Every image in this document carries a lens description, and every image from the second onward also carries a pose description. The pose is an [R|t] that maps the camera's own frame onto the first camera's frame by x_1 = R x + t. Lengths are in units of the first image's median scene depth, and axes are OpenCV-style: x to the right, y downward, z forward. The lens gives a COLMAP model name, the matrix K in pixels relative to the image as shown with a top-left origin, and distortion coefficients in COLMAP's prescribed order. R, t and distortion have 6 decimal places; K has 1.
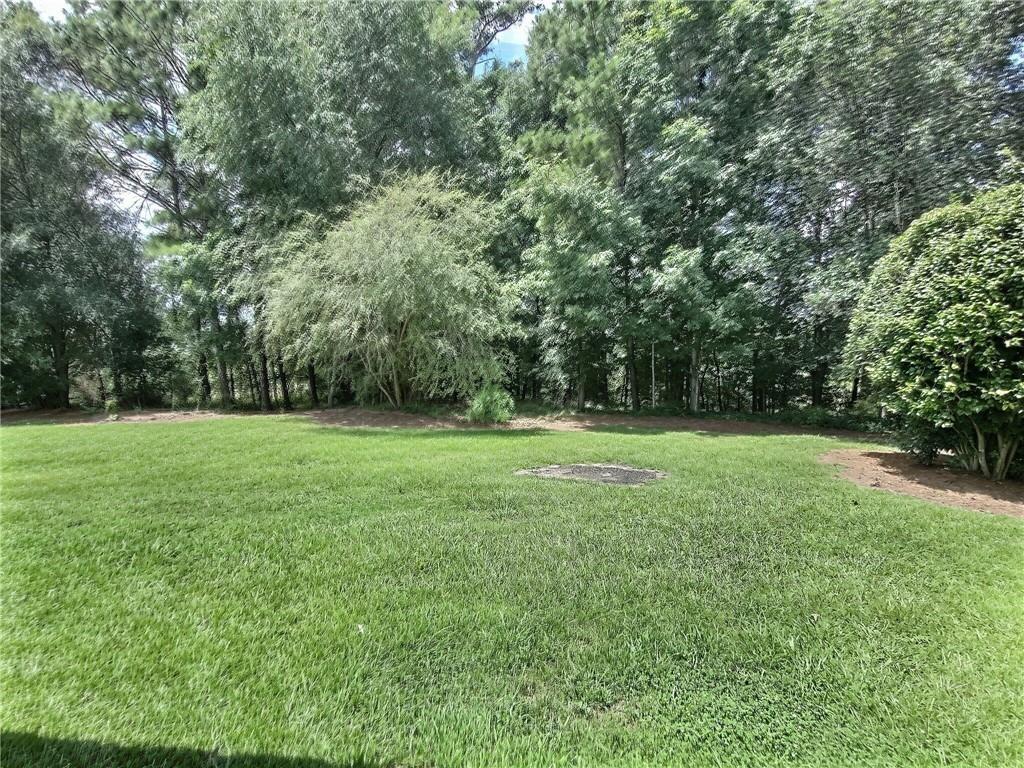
lens RADIAL K [[521.9, 0, 513.3], [0, 521.9, 378.0], [0, 0, 1]] dist [0.002403, 0.002491]
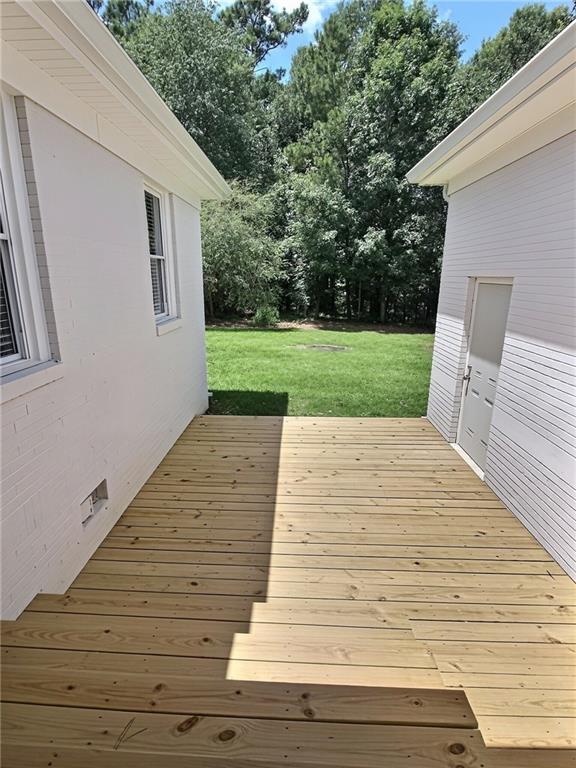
lens RADIAL K [[391.4, 0, 282.0], [0, 391.4, 380.5], [0, 0, 1]] dist [0.002403, 0.002491]
pose [[0.999148, 0.010981, 0.039792, -0.046497], [-0.019605, 0.974544, 0.223339, -0.033543], [-0.036326, -0.223929, 0.973928, -0.415919]]
